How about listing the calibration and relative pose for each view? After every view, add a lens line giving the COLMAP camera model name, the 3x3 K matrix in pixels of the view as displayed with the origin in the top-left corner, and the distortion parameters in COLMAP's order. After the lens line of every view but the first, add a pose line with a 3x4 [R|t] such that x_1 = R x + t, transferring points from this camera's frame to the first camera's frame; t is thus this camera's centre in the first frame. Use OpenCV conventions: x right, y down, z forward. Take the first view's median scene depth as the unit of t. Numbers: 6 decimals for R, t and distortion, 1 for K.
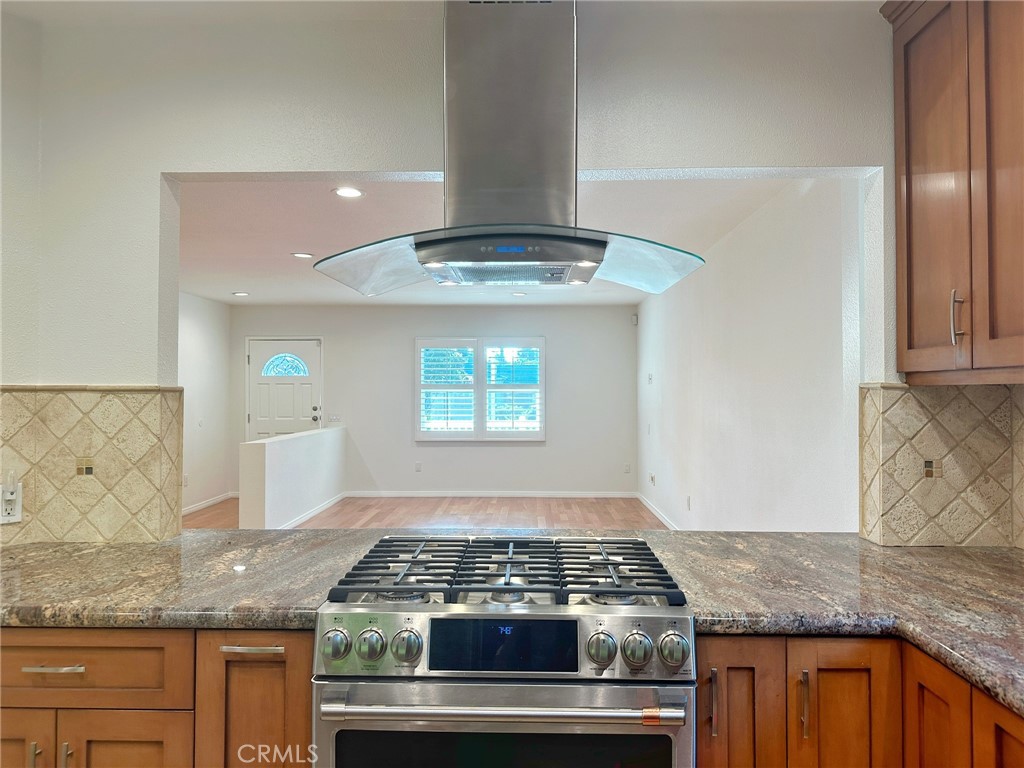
lens RADIAL K [[715.2, 0, 518.5], [0, 715.2, 385.8], [0, 0, 1]] dist [0.125307, -0.183508]
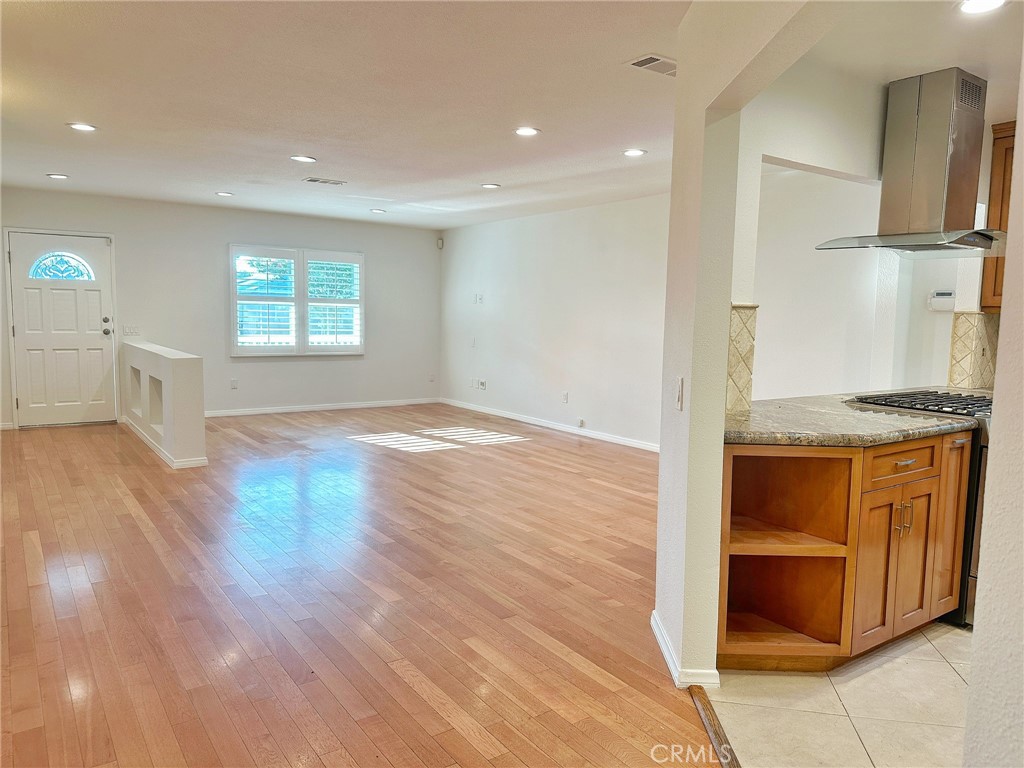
lens RADIAL K [[715.2, 0, 518.5], [0, 715.2, 385.8], [0, 0, 1]] dist [0.125307, -0.183508]
pose [[0.805846, -0.042793, 0.590577, -0.402768], [-0.025652, 0.993926, 0.107021, 0.004194], [-0.591570, -0.101392, 0.799853, 0.021812]]
